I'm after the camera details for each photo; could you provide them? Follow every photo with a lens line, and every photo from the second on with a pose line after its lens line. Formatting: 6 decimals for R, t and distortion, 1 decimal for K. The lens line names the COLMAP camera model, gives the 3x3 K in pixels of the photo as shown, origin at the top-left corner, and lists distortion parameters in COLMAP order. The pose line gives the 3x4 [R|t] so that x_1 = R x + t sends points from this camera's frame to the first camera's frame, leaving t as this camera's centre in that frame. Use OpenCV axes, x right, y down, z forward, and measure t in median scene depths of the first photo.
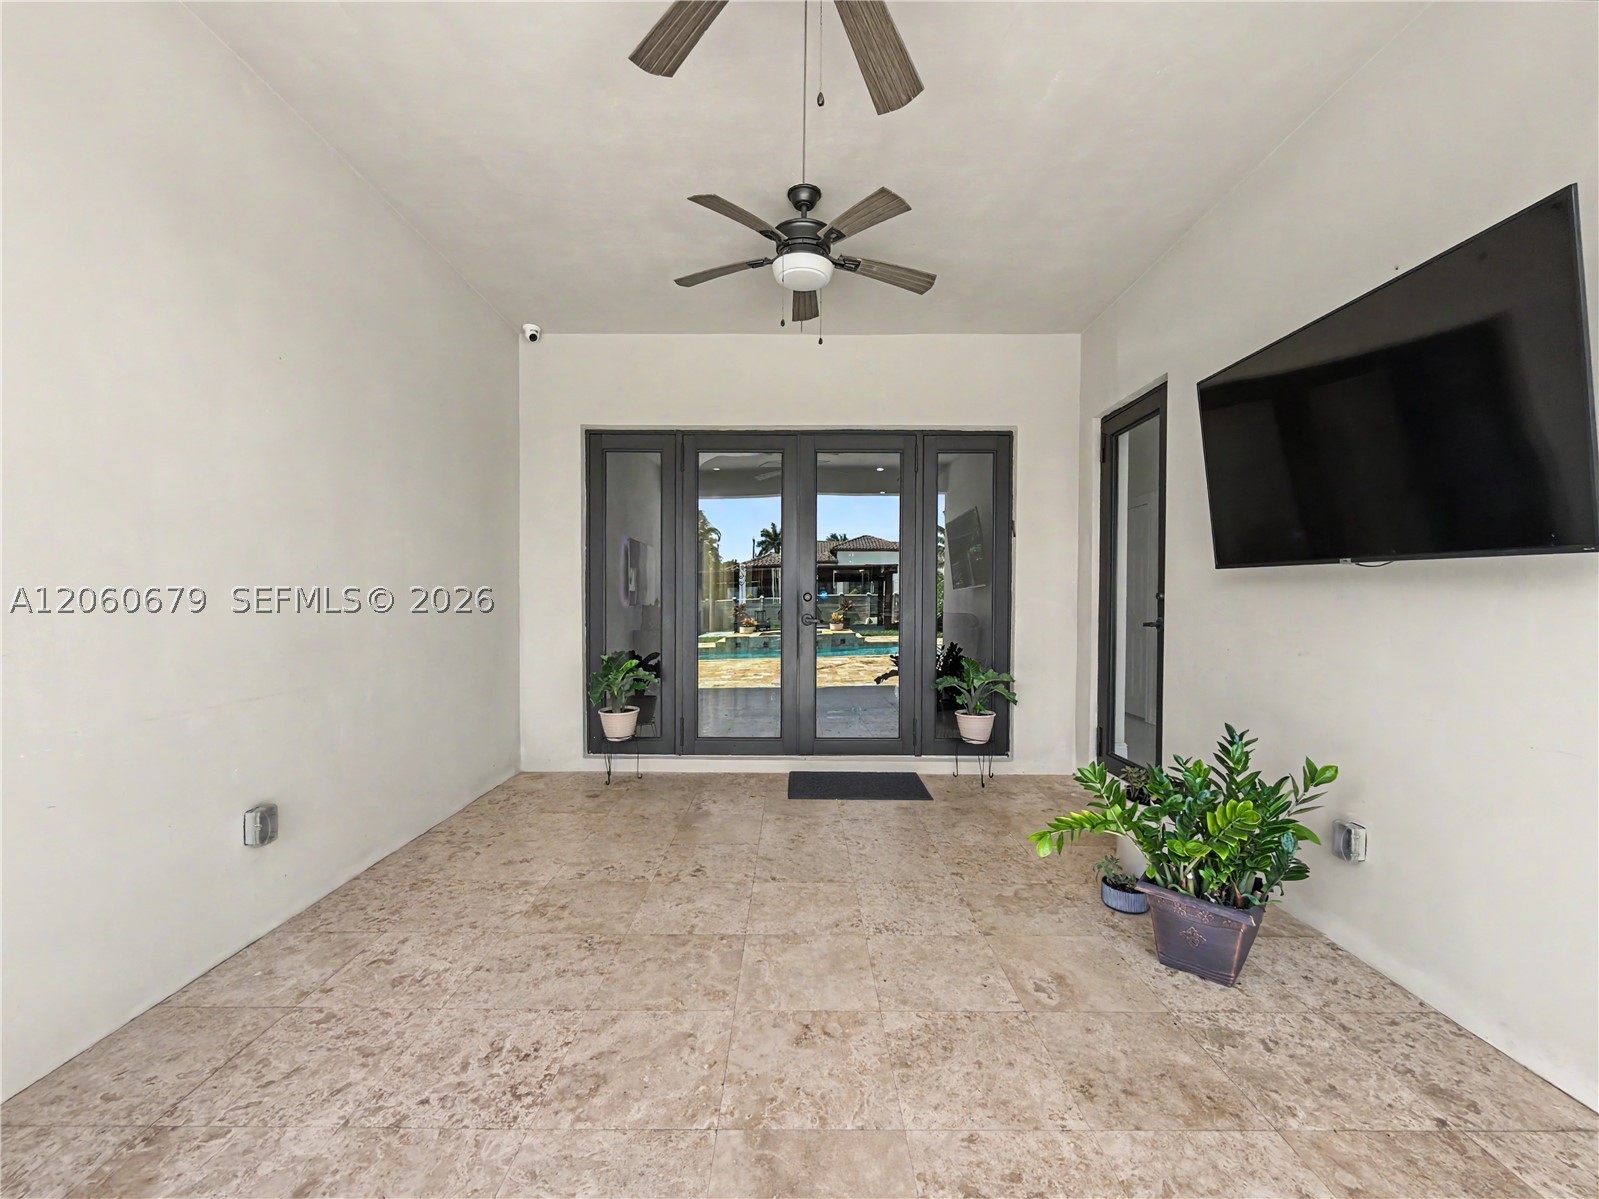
lens RADIAL K [[642.6, 0, 799.5], [0, 642.6, 599.5], [0, 0, 1]] dist [0.001713, 0.000118]
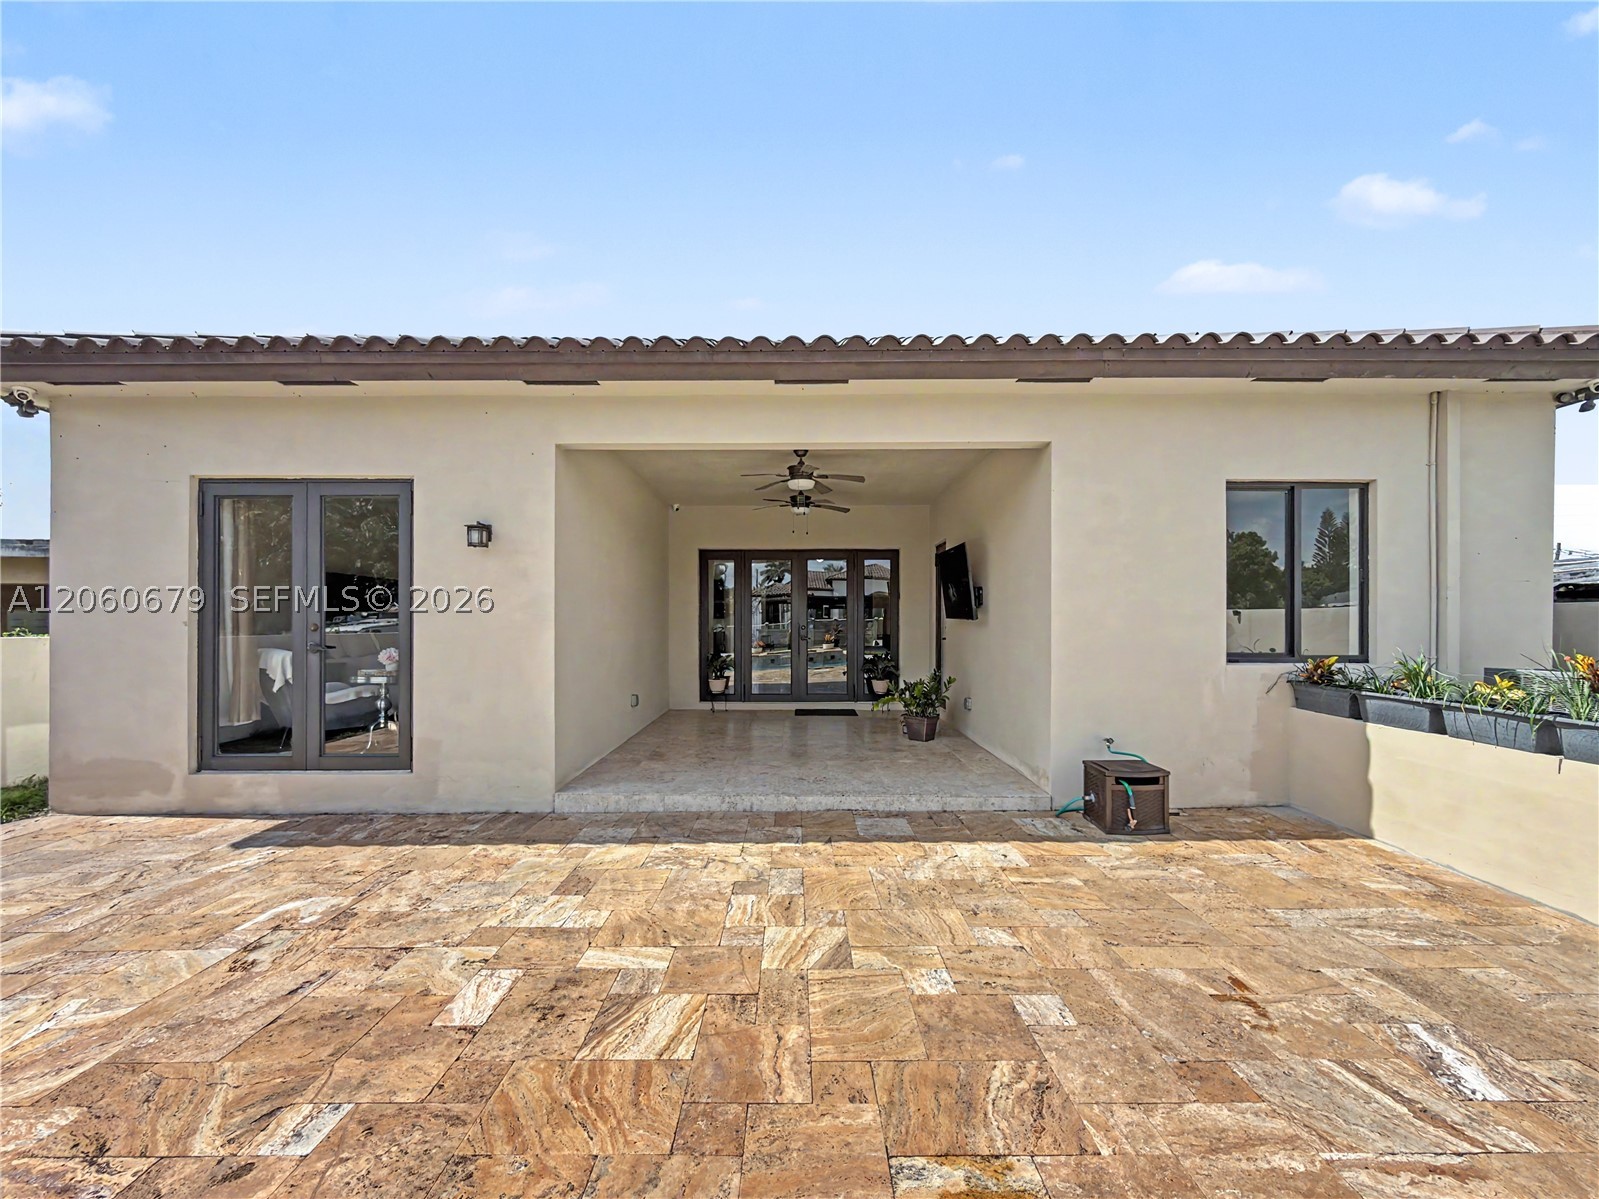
lens RADIAL K [[642.6, 0, 799.5], [0, 642.6, 599.5], [0, 0, 1]] dist [0.001713, 0.000118]
pose [[0.999978, -0.004919, 0.004344, -0.009217], [0.005065, 0.999404, -0.034158, -0.024284], [-0.004173, 0.034179, 0.999407, -1.156636]]
